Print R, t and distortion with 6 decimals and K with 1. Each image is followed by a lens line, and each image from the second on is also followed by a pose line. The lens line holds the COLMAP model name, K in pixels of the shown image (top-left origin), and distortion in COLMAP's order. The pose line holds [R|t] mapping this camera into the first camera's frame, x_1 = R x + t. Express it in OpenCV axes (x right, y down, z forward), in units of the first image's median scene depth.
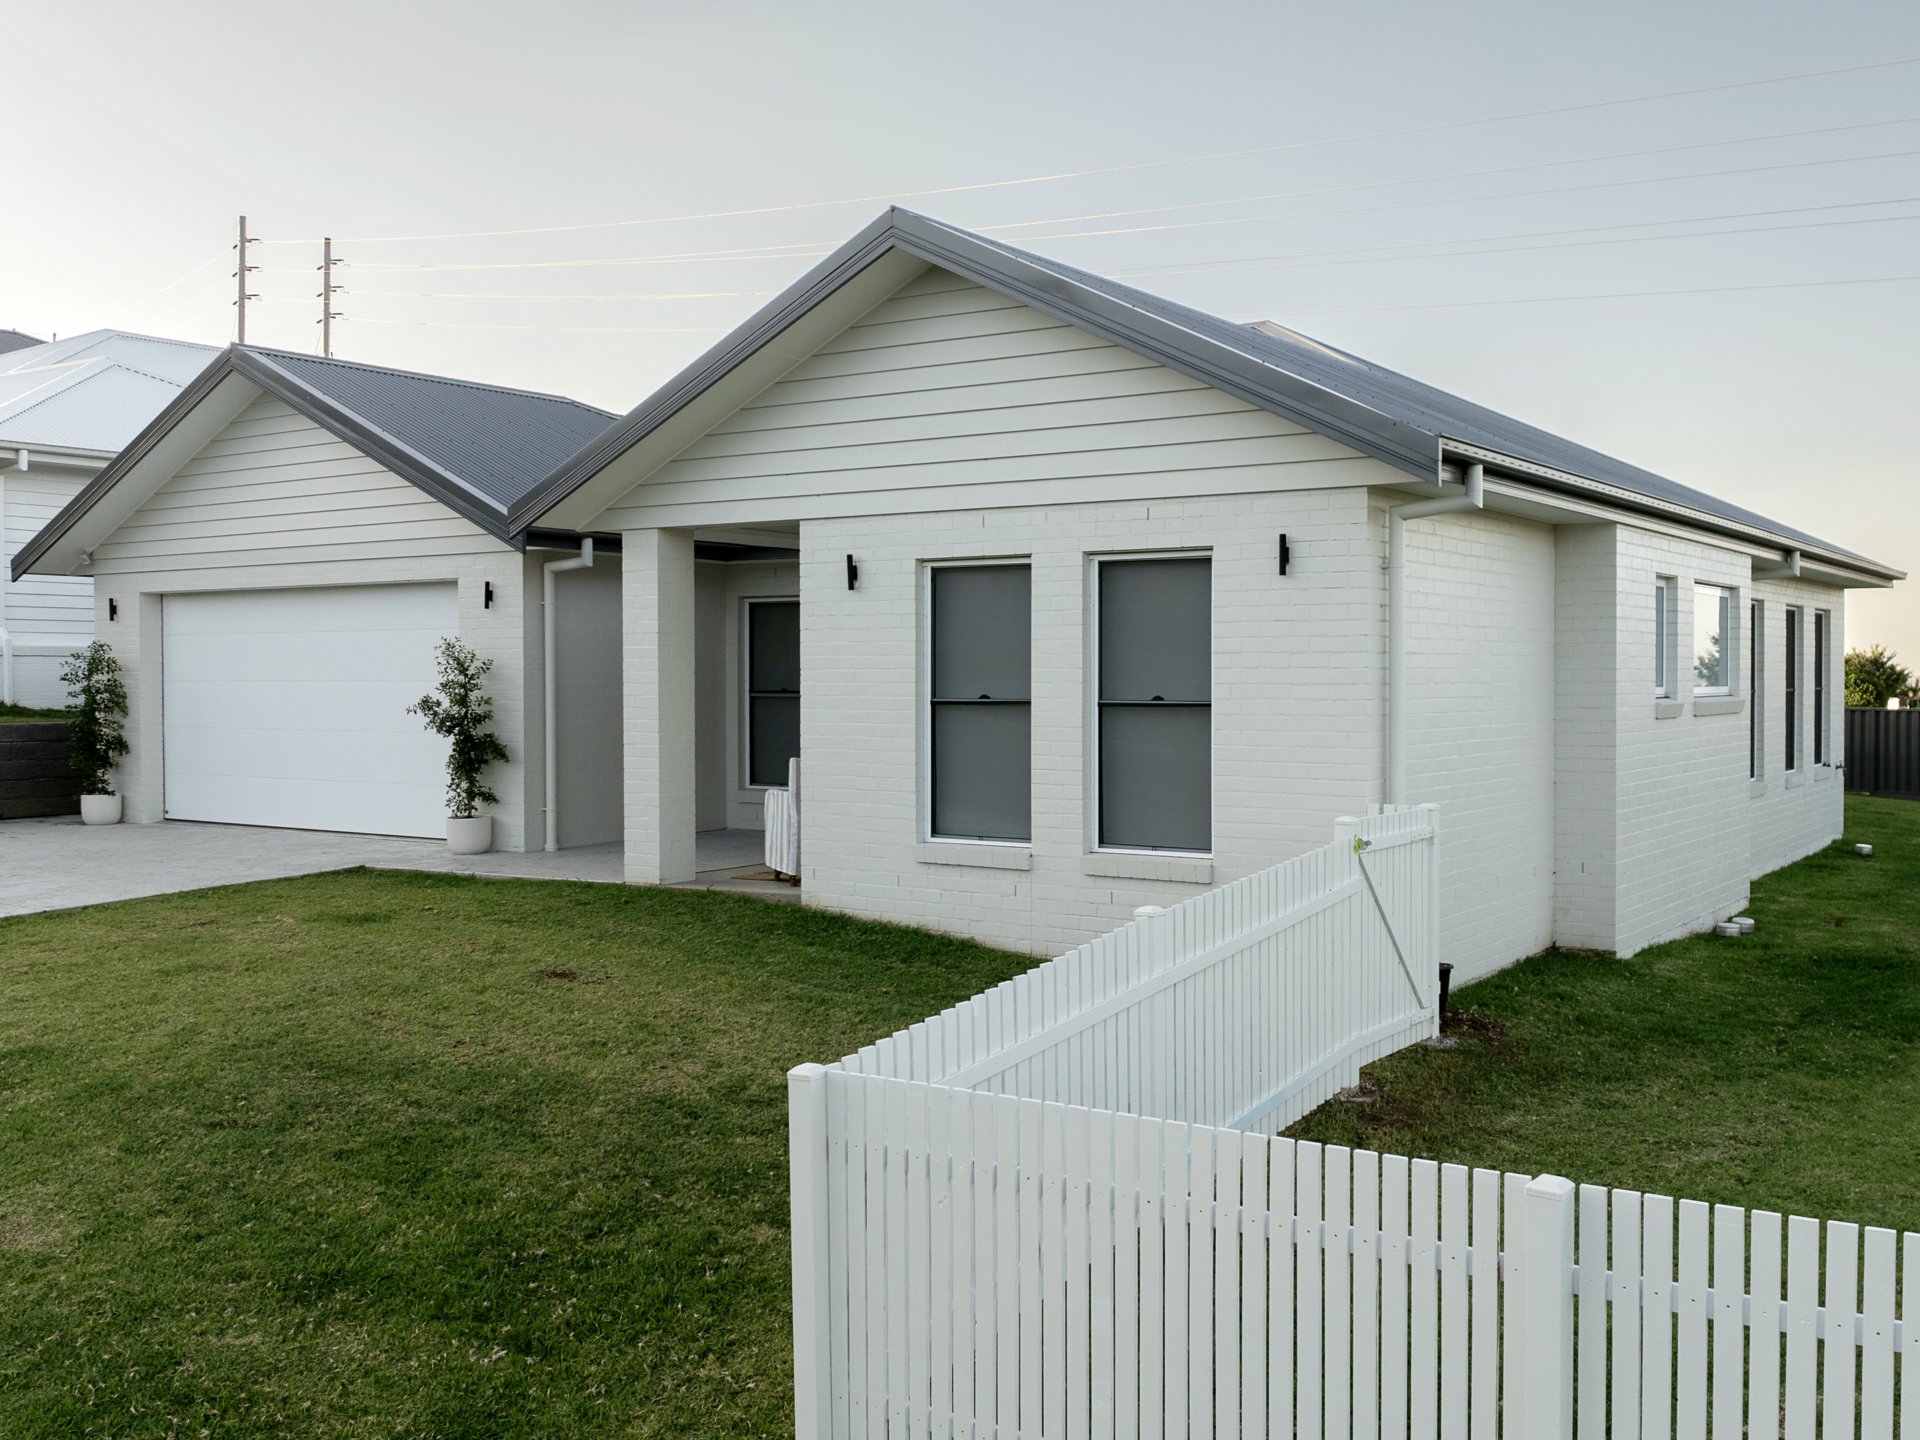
lens RADIAL K [[1810.1, 0, 1161.4], [0, 1810.1, 720.8], [0, 0, 1]] dist [-0.018176, -0.010411]
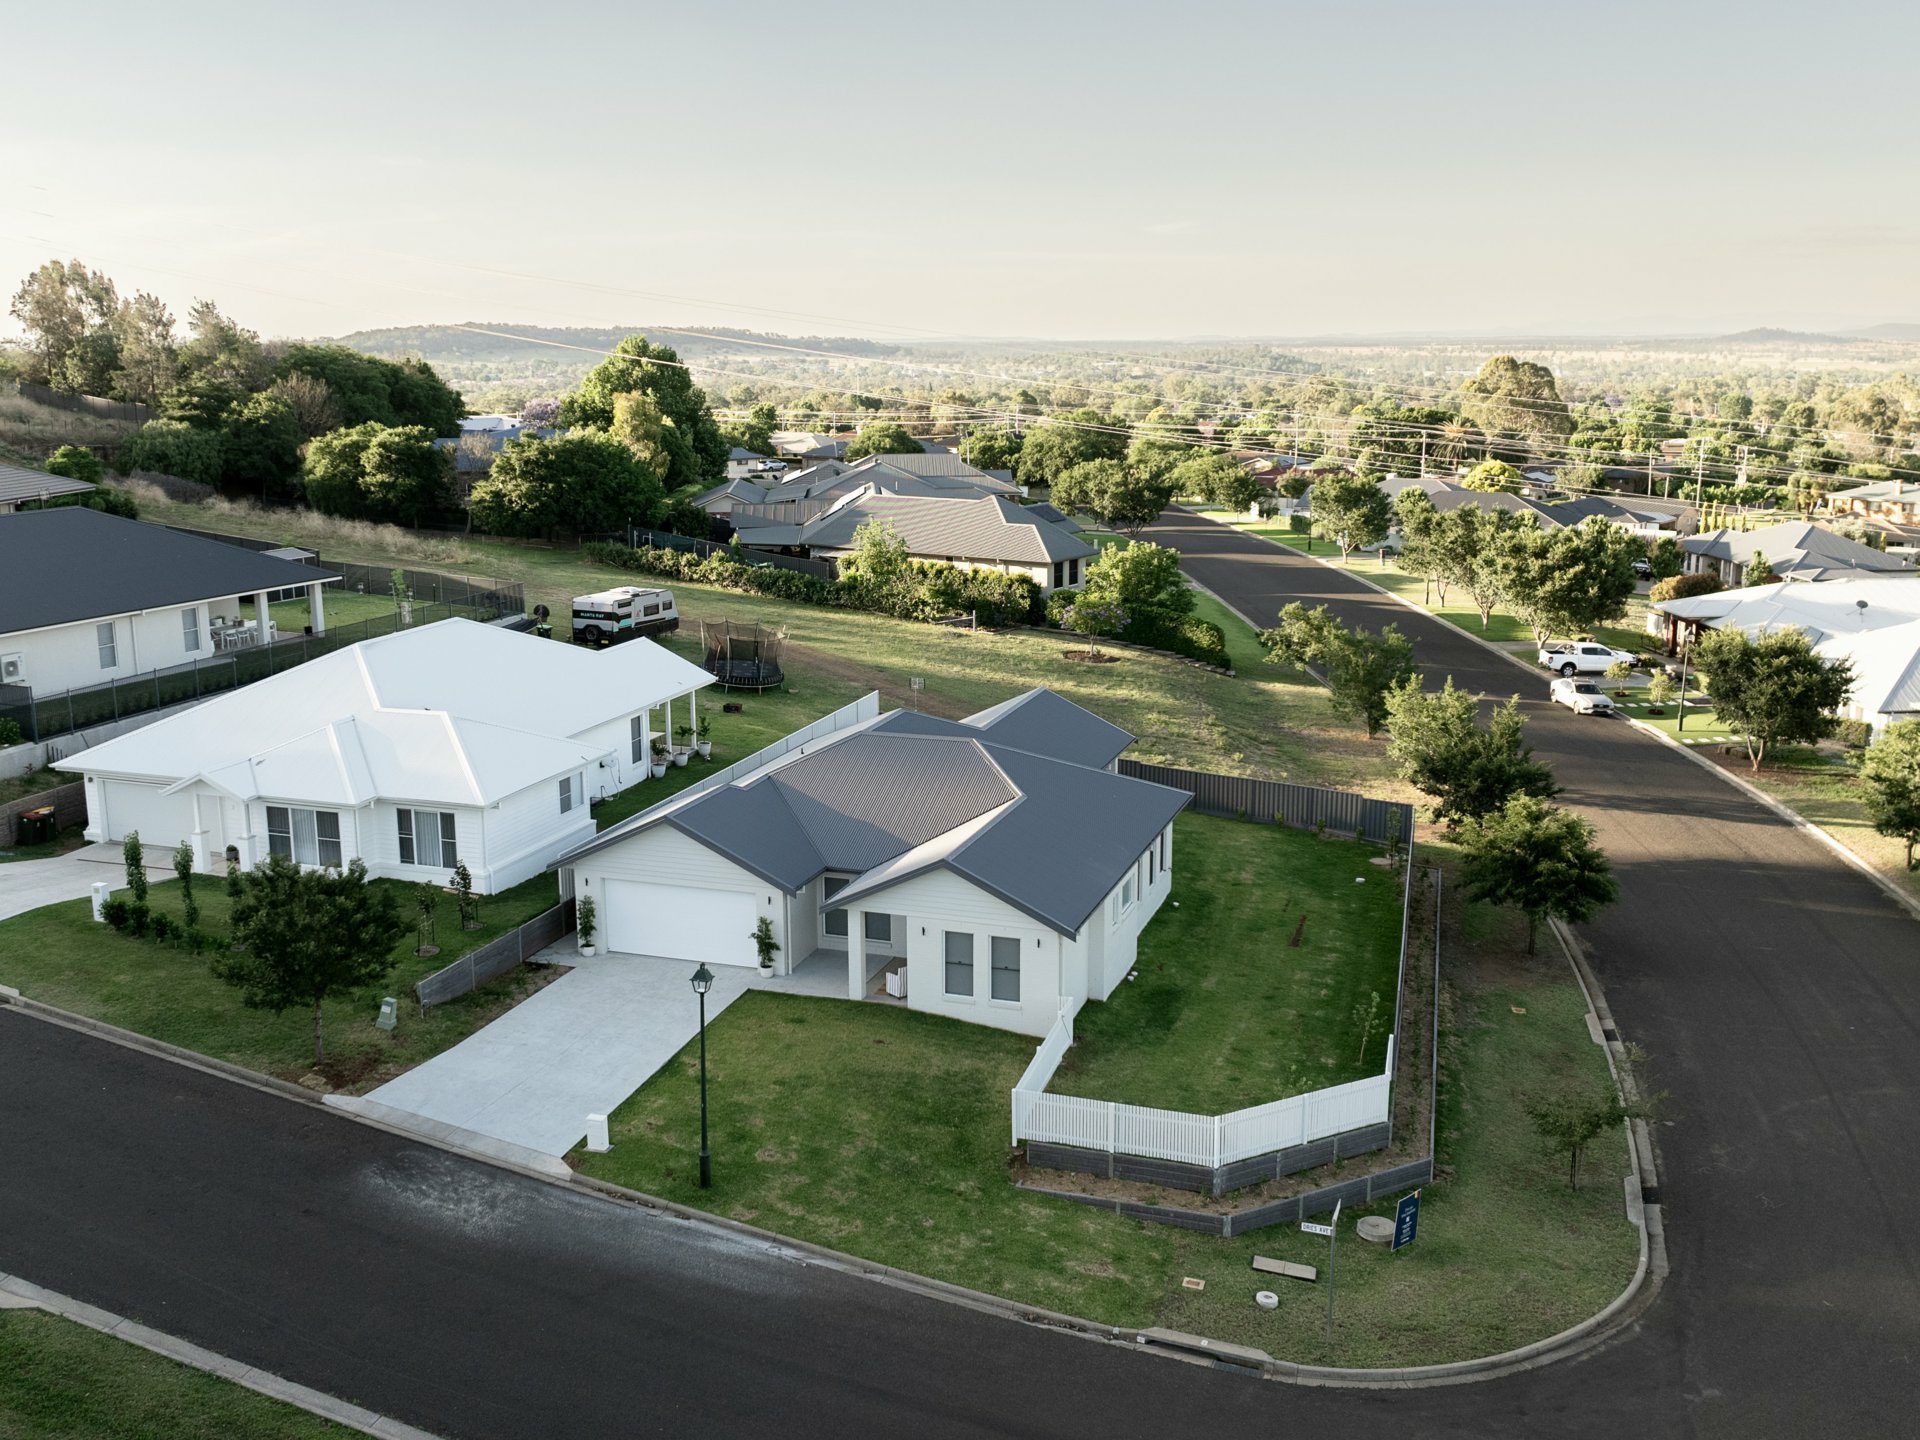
lens RADIAL K [[1800.4, 0, 960.0], [0, 1800.4, 720.0], [0, 0, 1]] dist [0.001982, -0.068601]
pose [[0.977795, -0.046779, 0.204277, -0.911046], [0.008628, 0.982928, 0.183790, -1.312775], [-0.209387, -0.177946, 0.961505, -2.863828]]
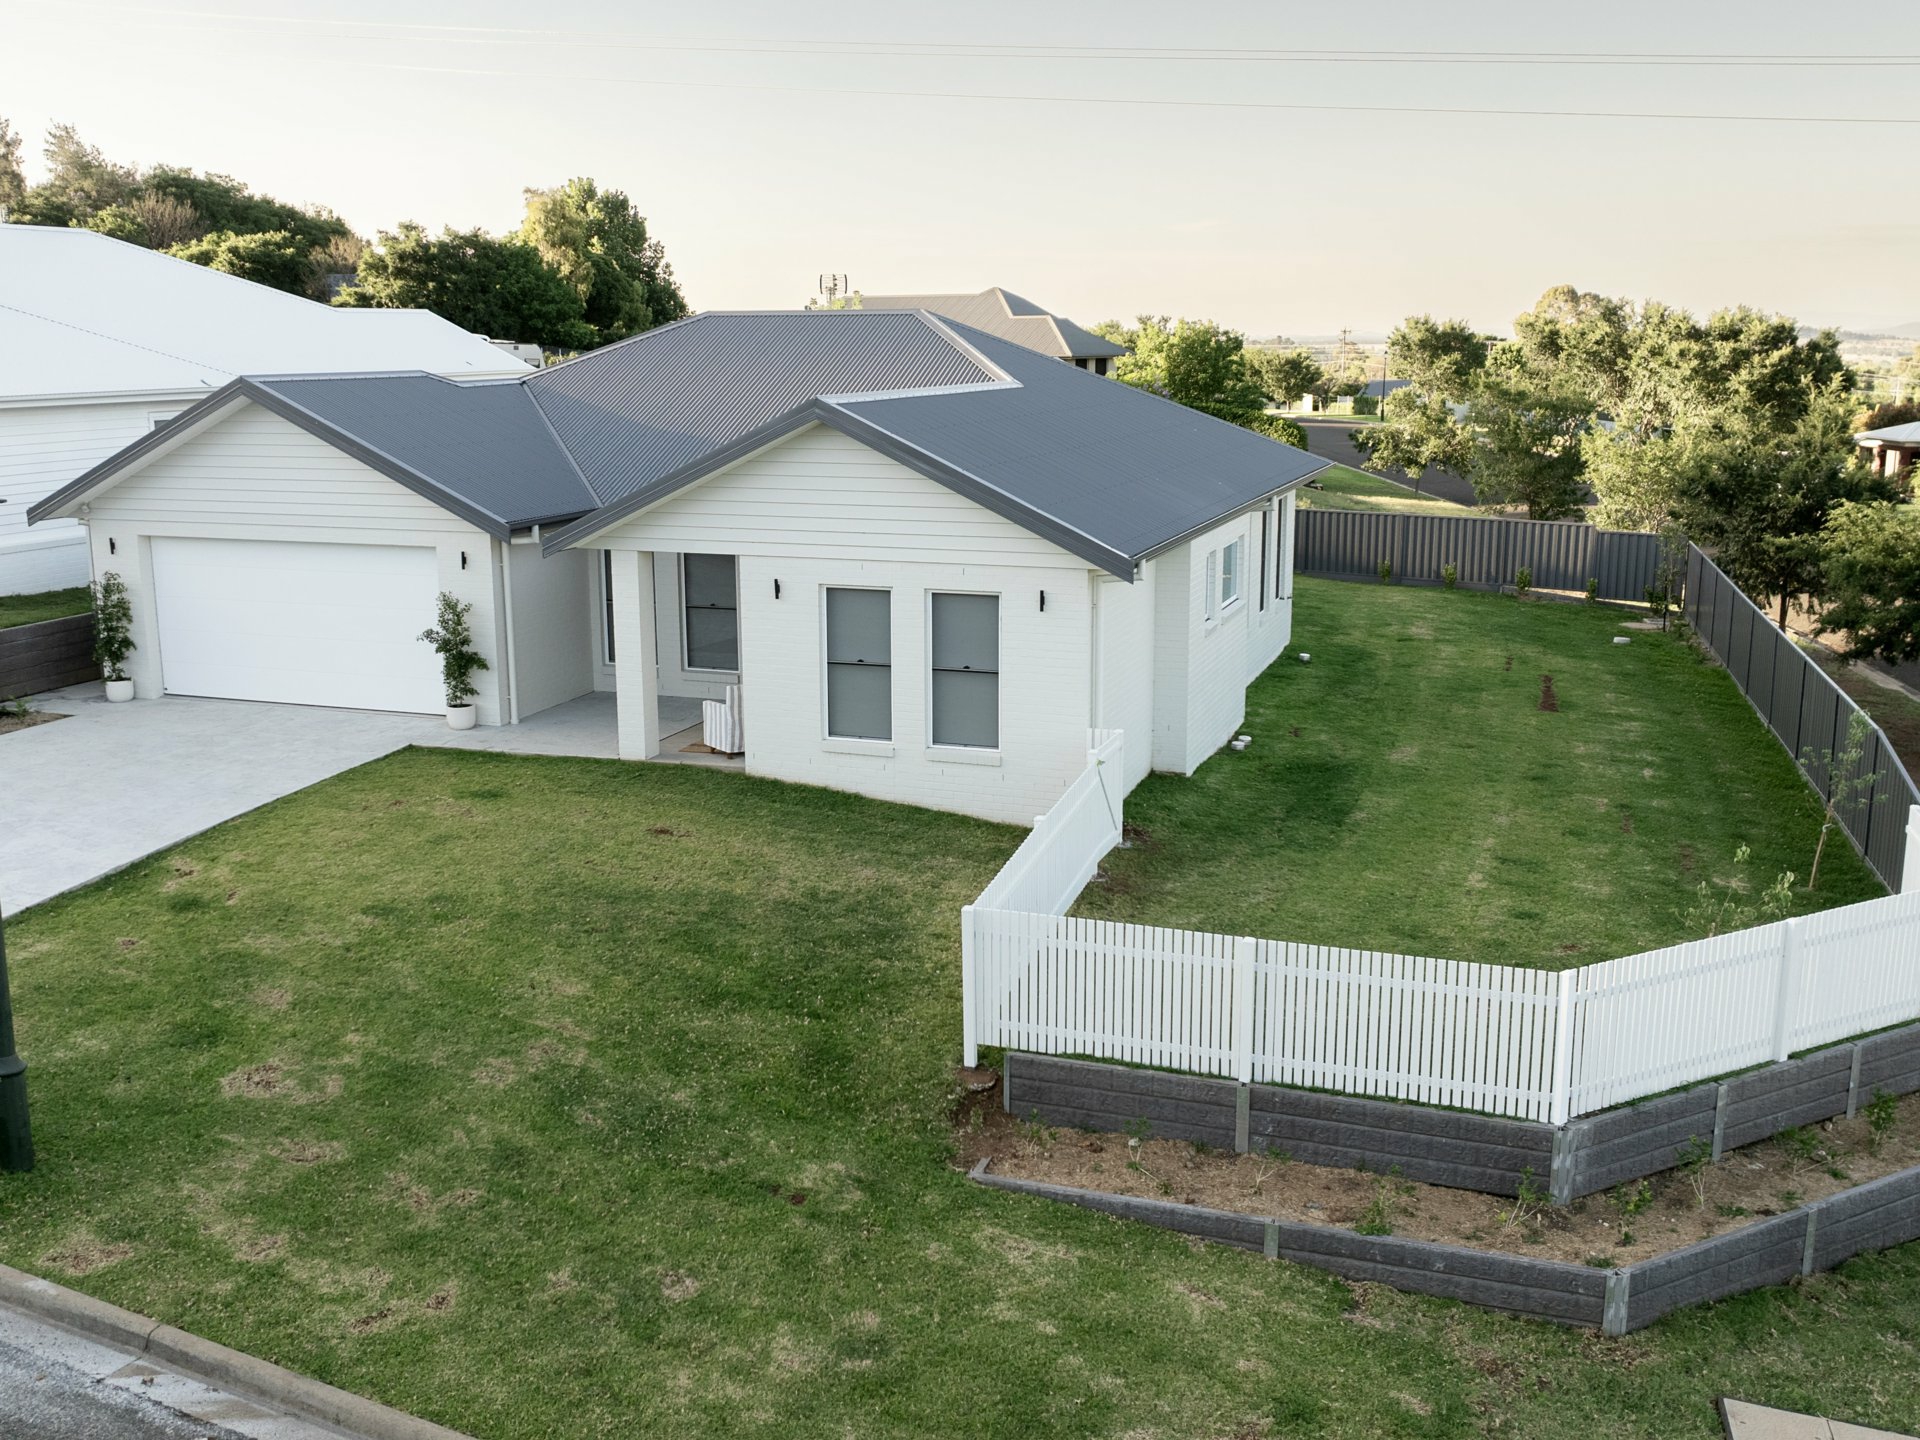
lens RADIAL K [[1800.4, 0, 960.0], [0, 1800.4, 720.0], [0, 0, 1]] dist [0.001982, -0.068601]
pose [[0.980019, -0.044270, 0.193914, -0.348850], [0.007983, 0.982886, 0.184044, -0.282593], [-0.198743, -0.178819, 0.963600, -0.753760]]
